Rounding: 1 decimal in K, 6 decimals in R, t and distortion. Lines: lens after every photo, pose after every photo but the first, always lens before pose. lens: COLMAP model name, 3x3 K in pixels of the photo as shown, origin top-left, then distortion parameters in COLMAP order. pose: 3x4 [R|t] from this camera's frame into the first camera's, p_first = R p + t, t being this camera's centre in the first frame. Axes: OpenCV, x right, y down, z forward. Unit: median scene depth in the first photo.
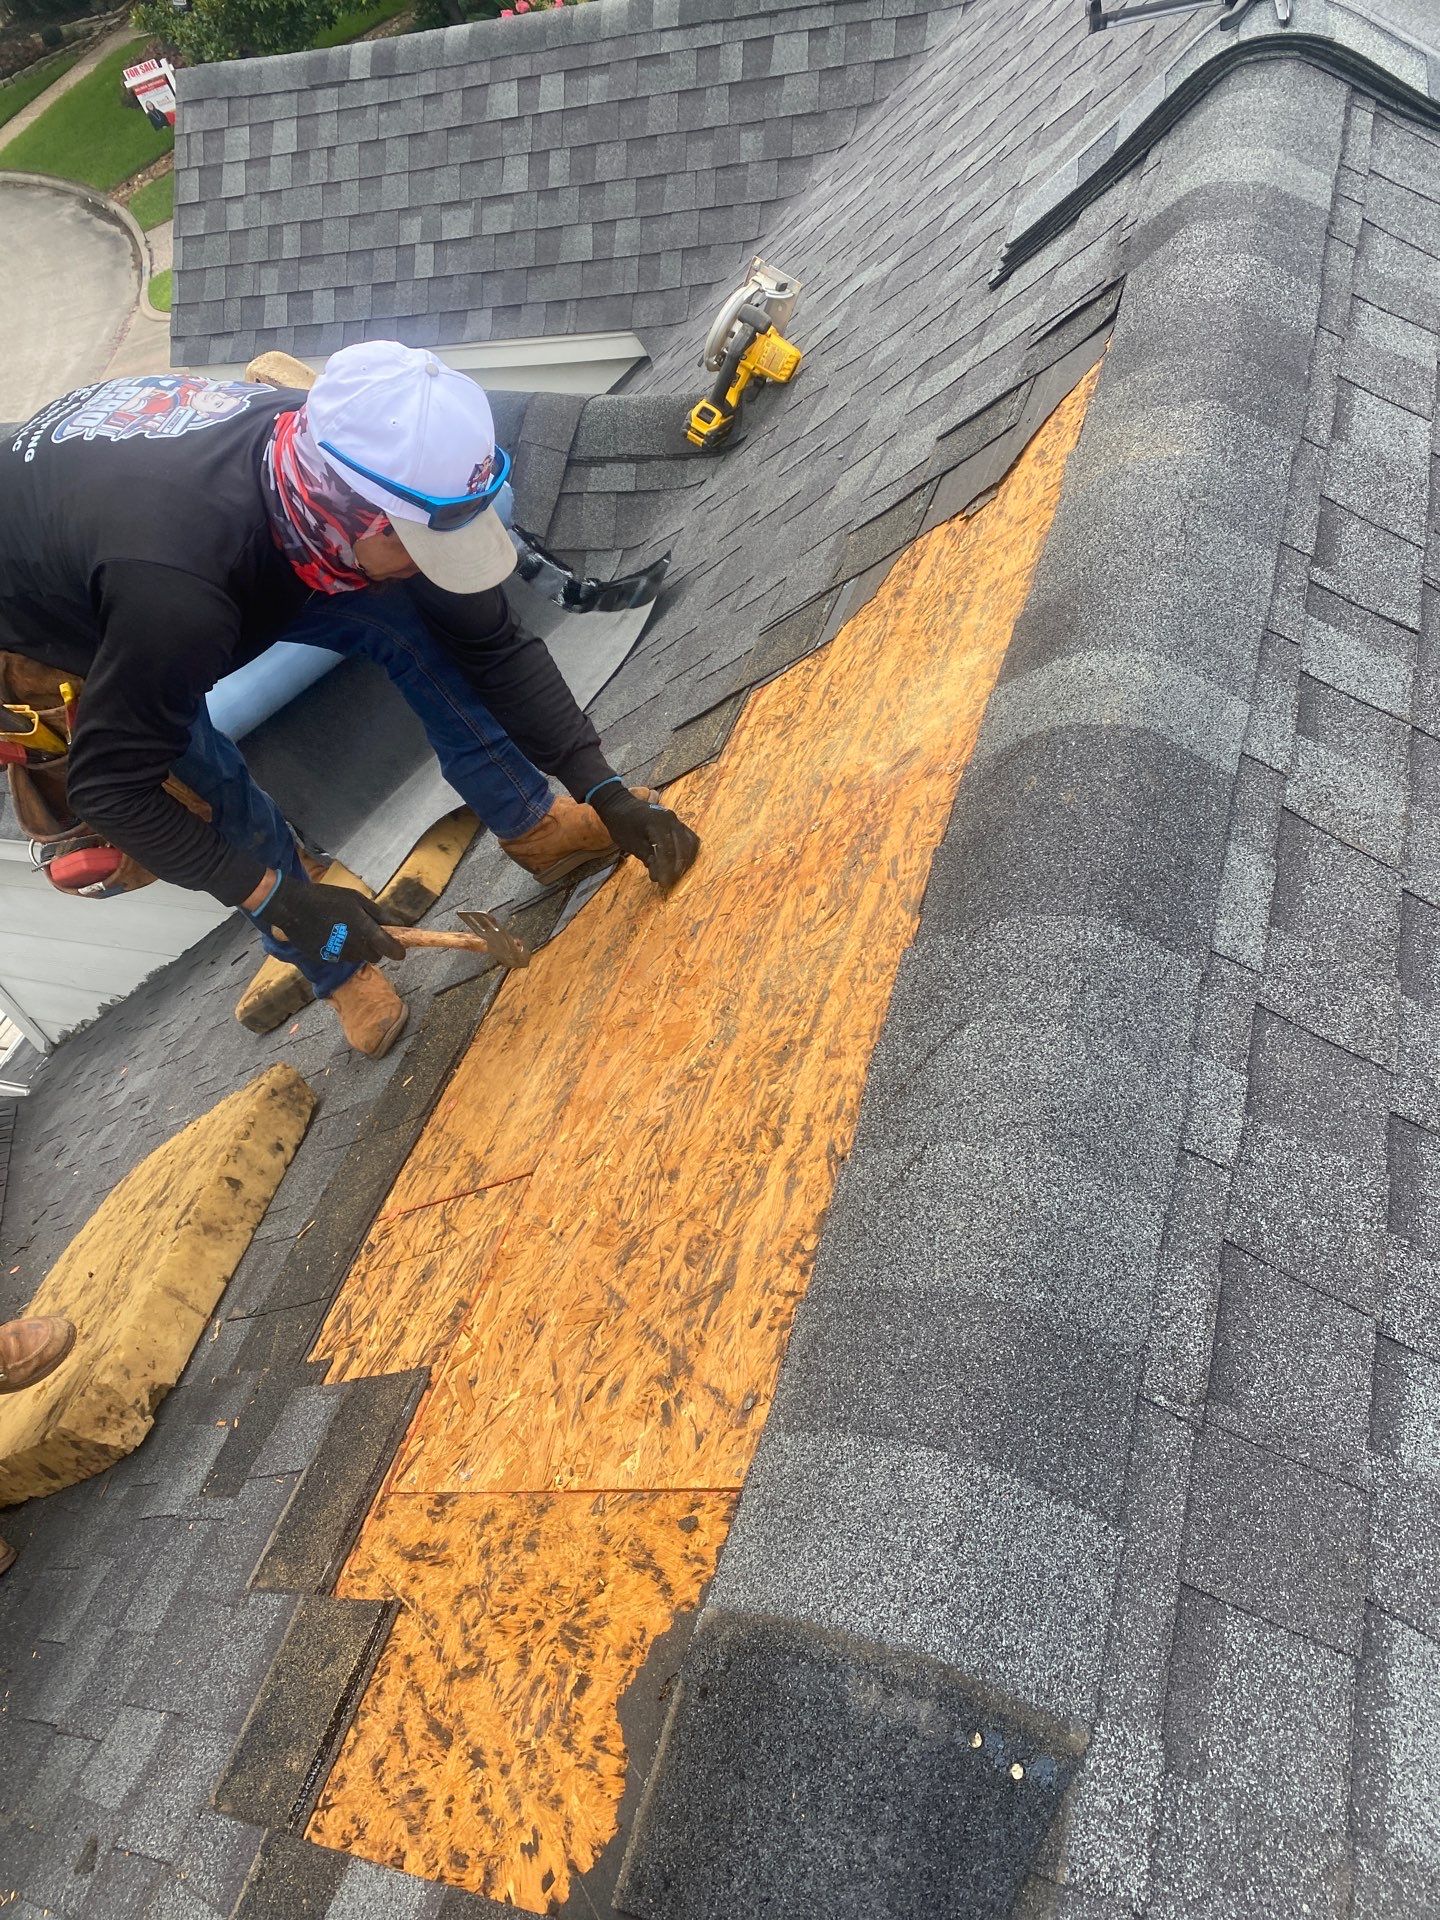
lens RADIAL K [[1470.7, 0, 704.2], [0, 1470.7, 959.4], [0, 0, 1]] dist [0.021698, -0.023543]
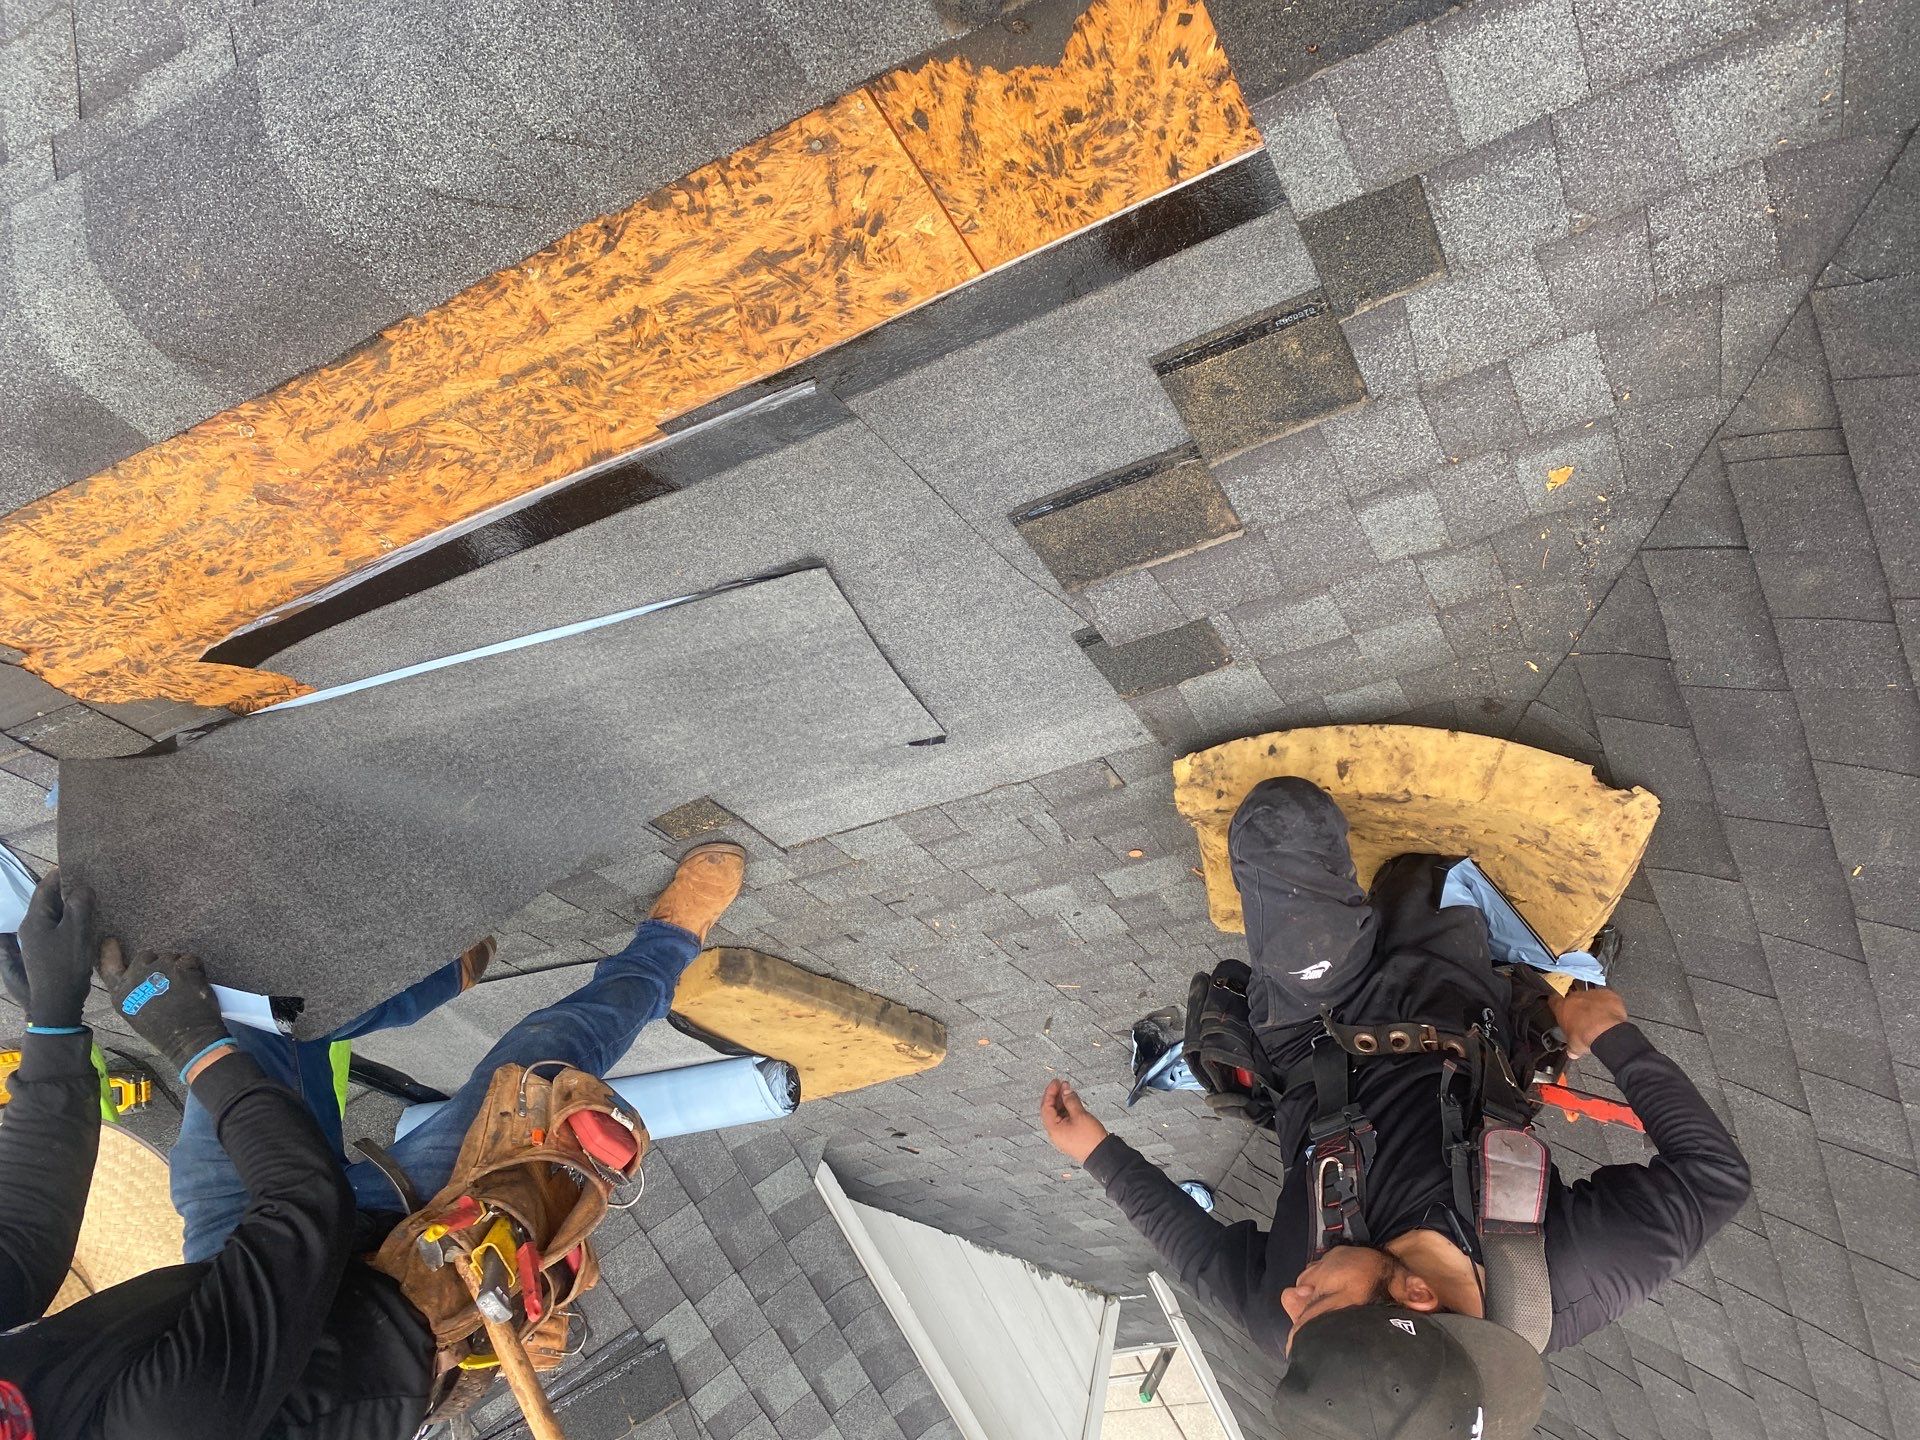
lens RADIAL K [[1470.7, 0, 983.8], [0, 1470.7, 698.9], [0, 0, 1]] dist [0.021698, -0.023543]
pose [[-0.611841, -0.790946, 0.007443, -0.357533], [0.763930, -0.588450, 0.264836, -0.145590], [-0.205091, 0.167723, 0.964265, -0.072600]]
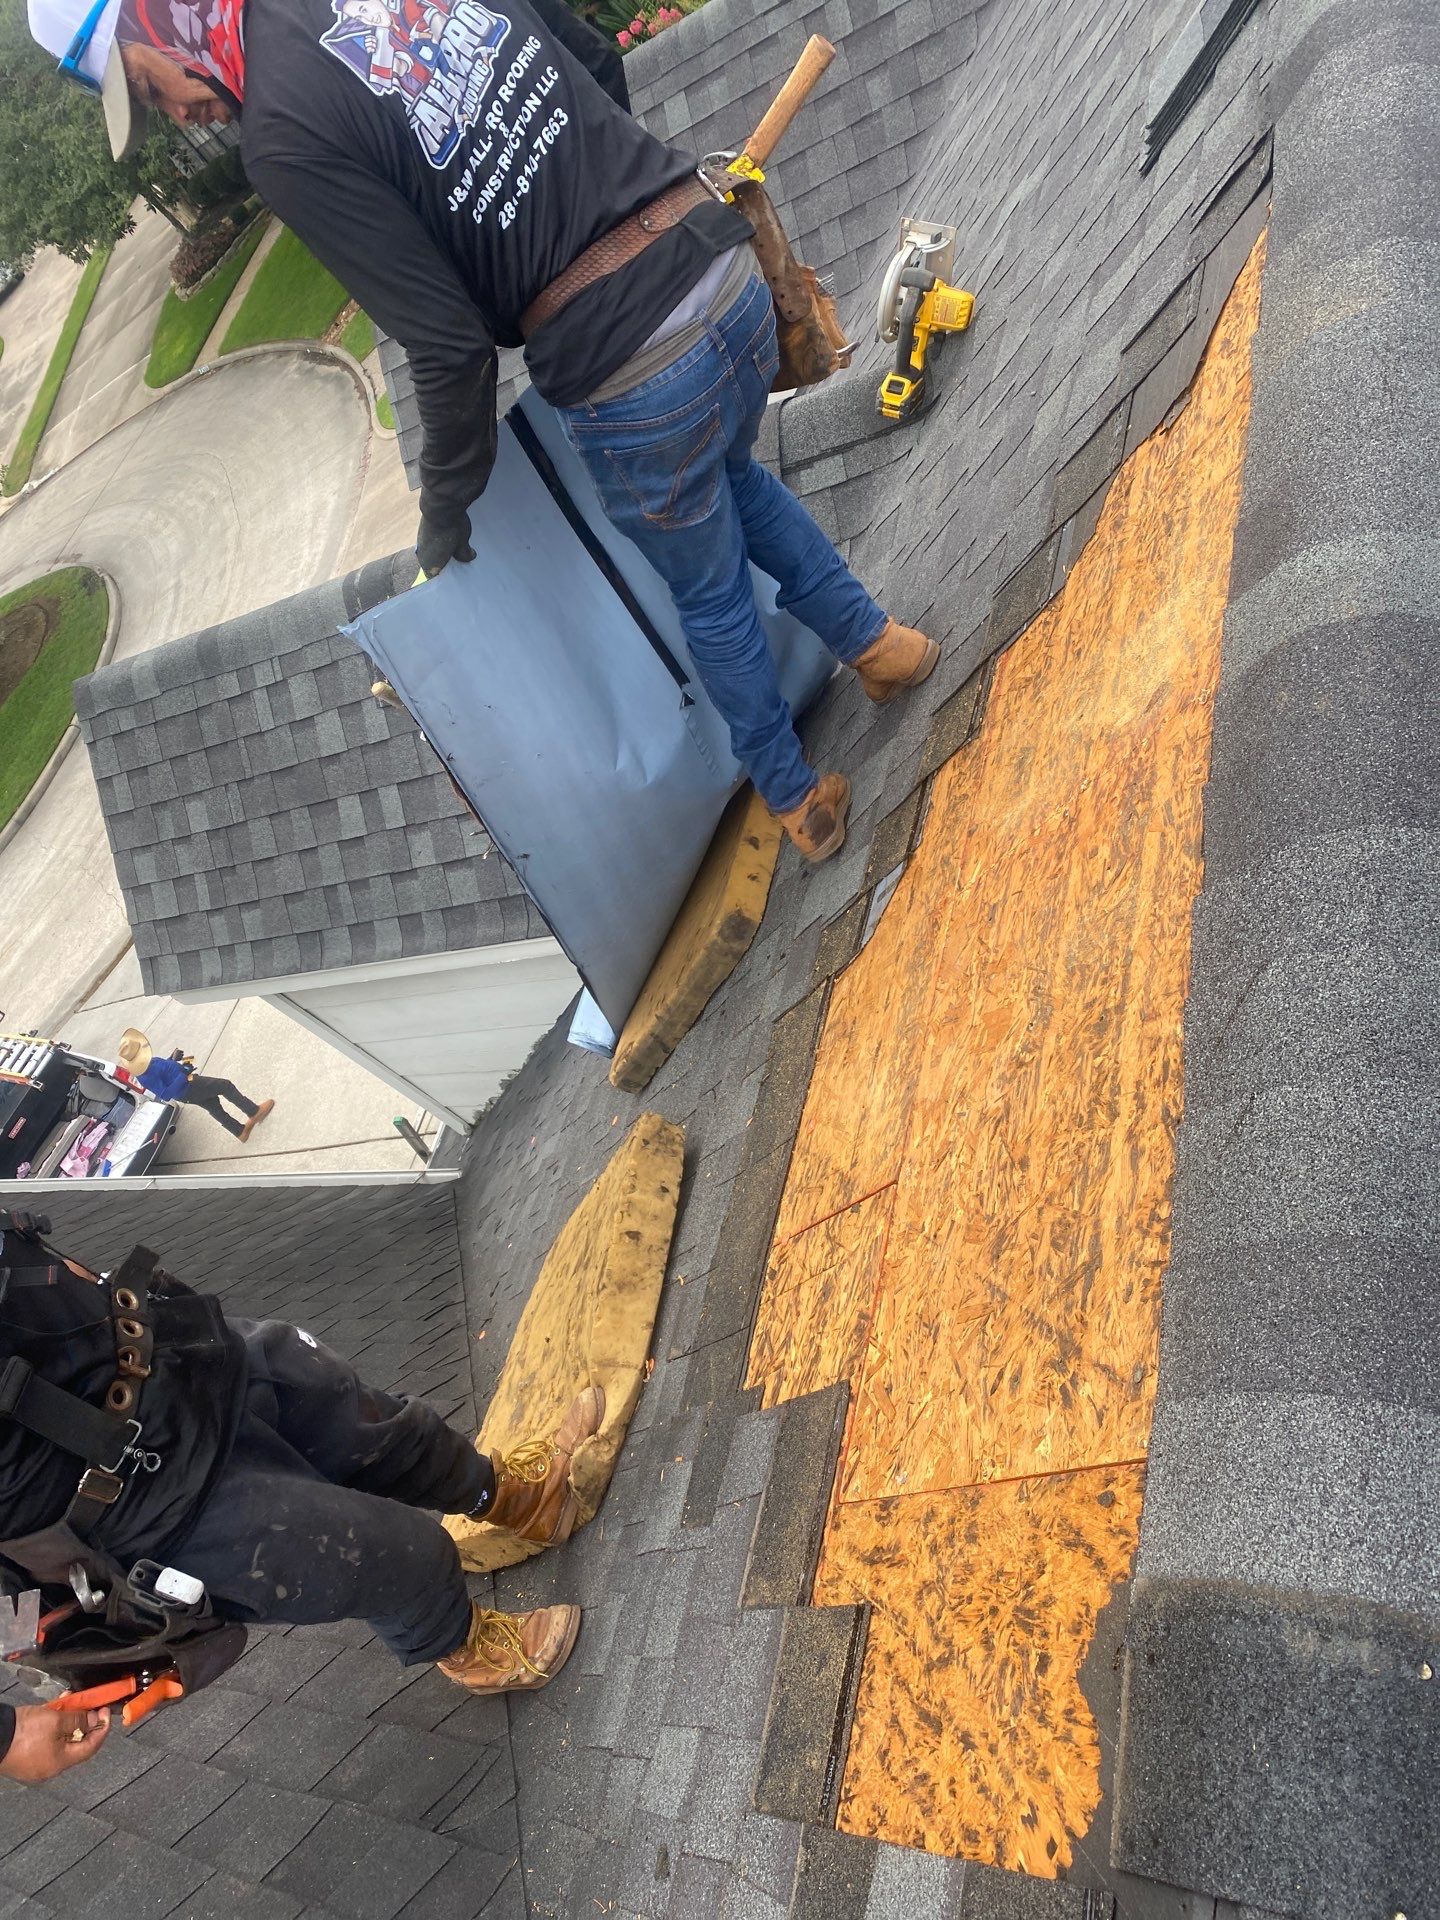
lens RADIAL K [[1470.7, 0, 714.4], [0, 1470.7, 954.1], [0, 0, 1]] dist [0.021698, -0.023543]
pose [[0.941271, -0.246954, -0.230265, 0.054320], [0.251410, 0.967826, -0.010261, -0.043885], [0.225391, -0.048232, 0.973074, -0.055160]]
